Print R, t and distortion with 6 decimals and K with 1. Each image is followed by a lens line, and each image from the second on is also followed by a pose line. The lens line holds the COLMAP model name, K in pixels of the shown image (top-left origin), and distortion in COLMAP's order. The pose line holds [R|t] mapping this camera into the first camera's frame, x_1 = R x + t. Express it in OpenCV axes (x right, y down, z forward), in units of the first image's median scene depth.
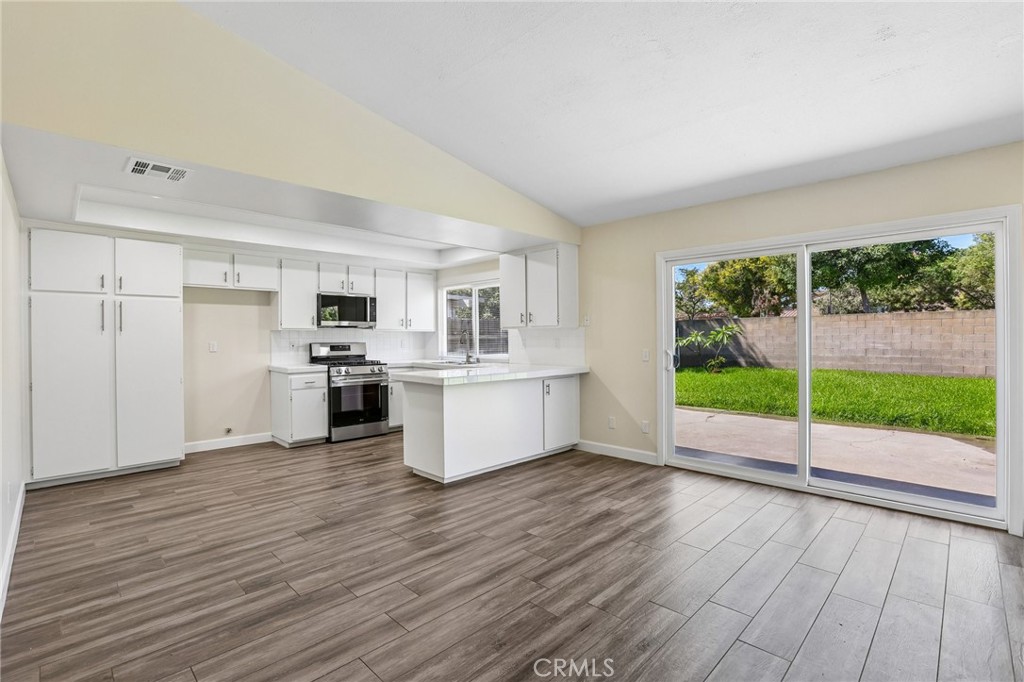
lens RADIAL K [[469.4, 0, 507.2], [0, 469.4, 340.8], [0, 0, 1]] dist [-0.043462, 0.009562]
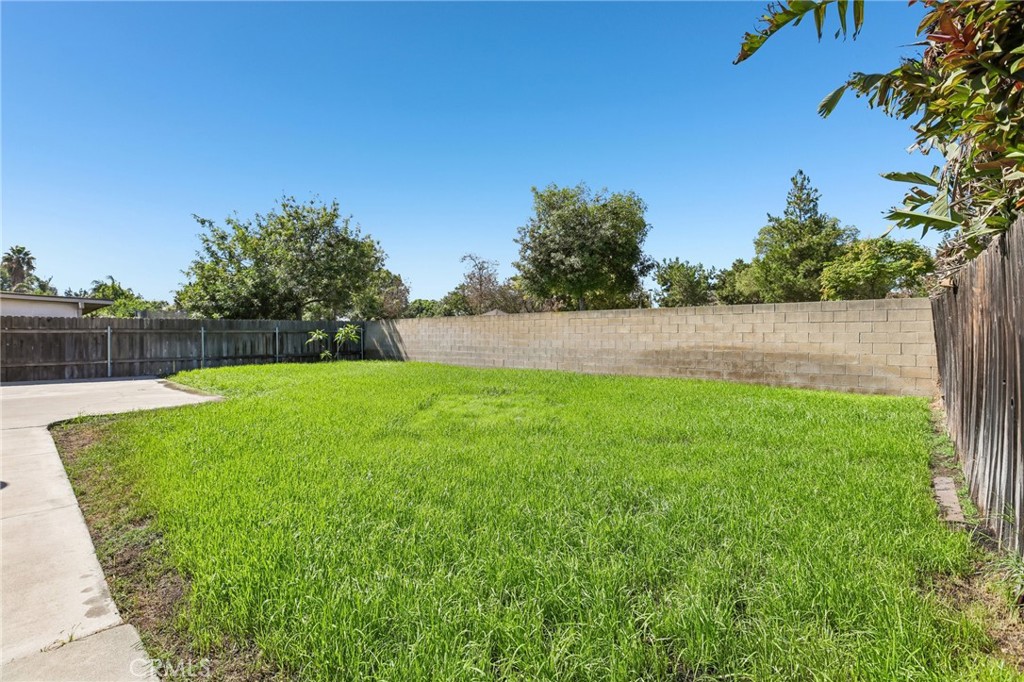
lens RADIAL K [[469.4, 0, 512.1], [0, 469.4, 341.6], [0, 0, 1]] dist [-0.043462, 0.009562]
pose [[0.998900, 0.013349, 0.044944, 0.918891], [-0.013194, 0.999906, -0.003733, 0.009046], [-0.044990, 0.003136, 0.998983, -0.291733]]
